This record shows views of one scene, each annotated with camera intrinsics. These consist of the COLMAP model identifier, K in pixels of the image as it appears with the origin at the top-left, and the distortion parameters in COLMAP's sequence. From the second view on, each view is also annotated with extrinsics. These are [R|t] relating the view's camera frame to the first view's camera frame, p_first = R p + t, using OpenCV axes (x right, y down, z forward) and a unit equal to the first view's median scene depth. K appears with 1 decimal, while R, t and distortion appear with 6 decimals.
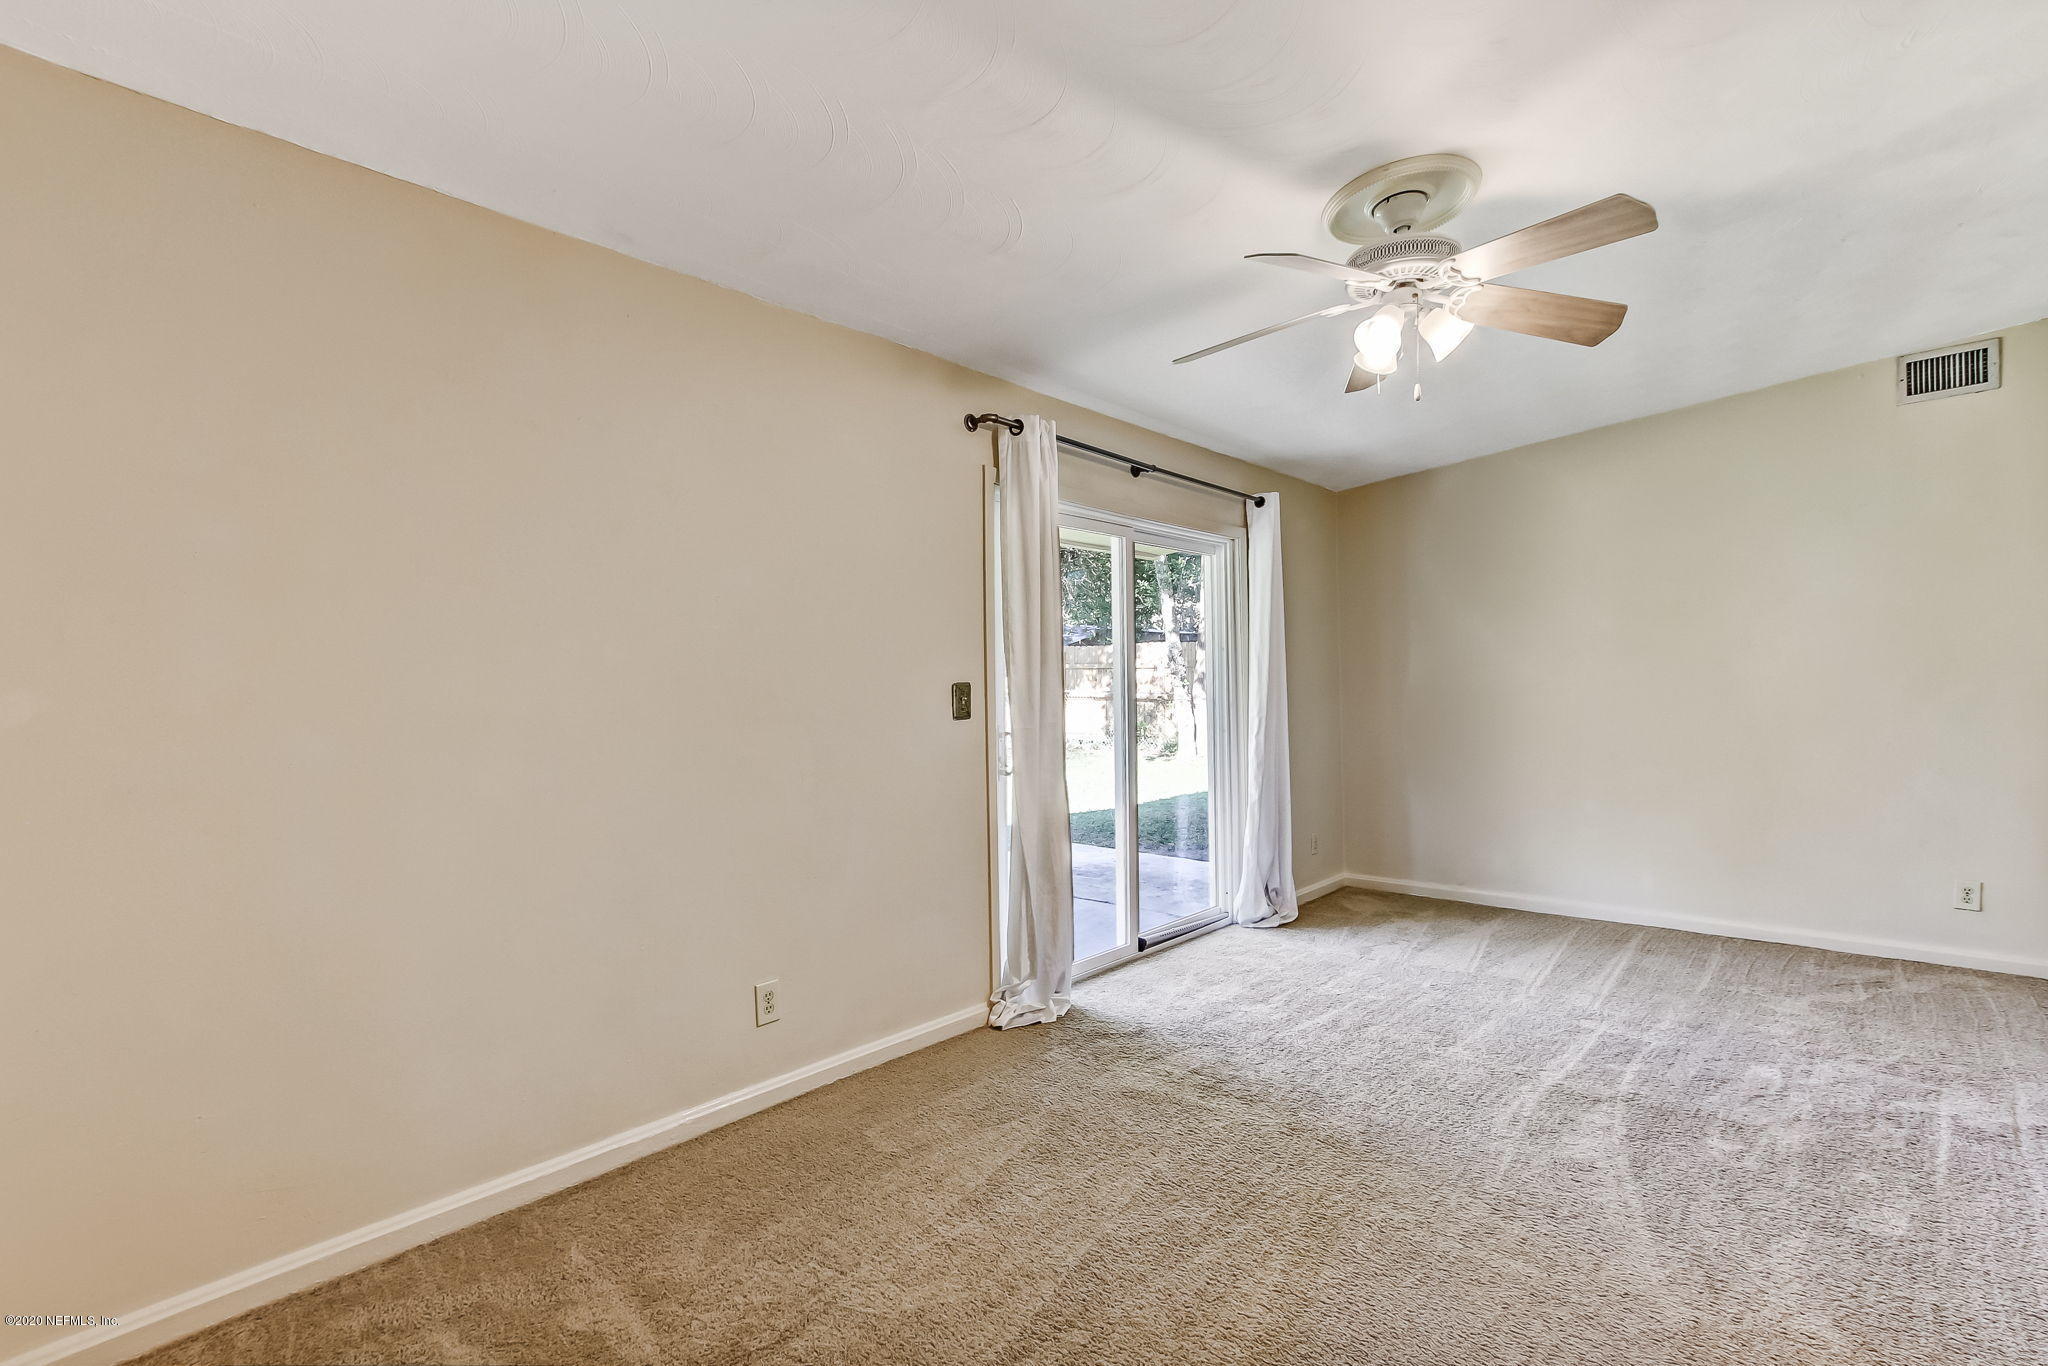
lens RADIAL K [[965.2, 0, 1022.8], [0, 965.2, 685.6], [0, 0, 1]] dist [-0.004618, -0.000588]
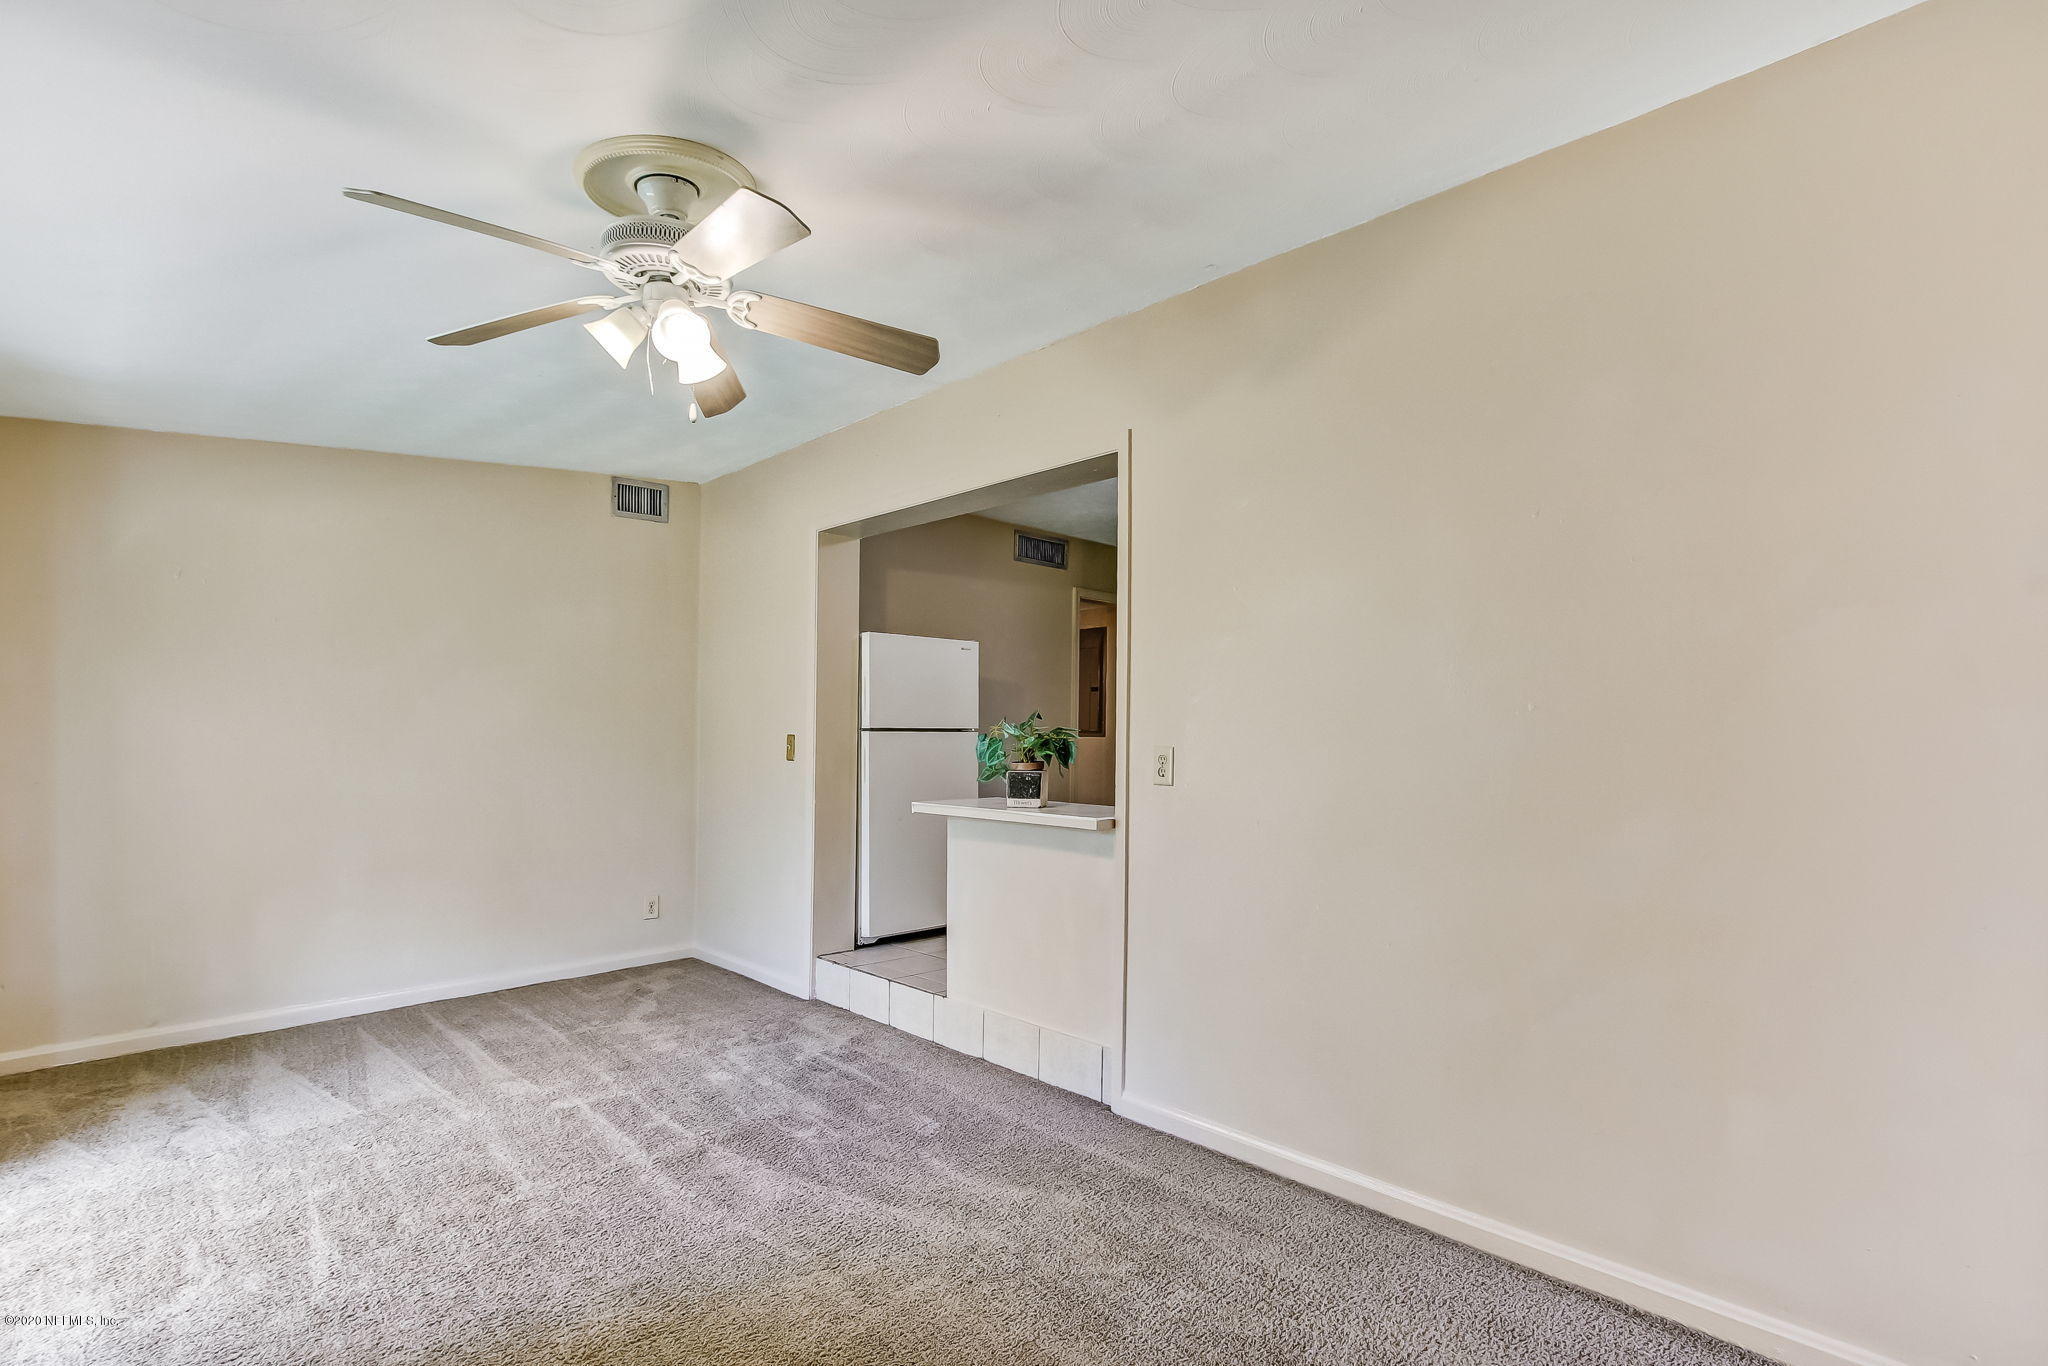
lens RADIAL K [[965.2, 0, 1022.4], [0, 965.2, 721.9], [0, 0, 1]] dist [-0.004618, -0.000588]
pose [[0.066729, 0.022973, 0.997507, -0.344673], [0.000922, 0.999733, -0.023086, -0.002254], [-0.997771, 0.002460, 0.066690, 0.495696]]
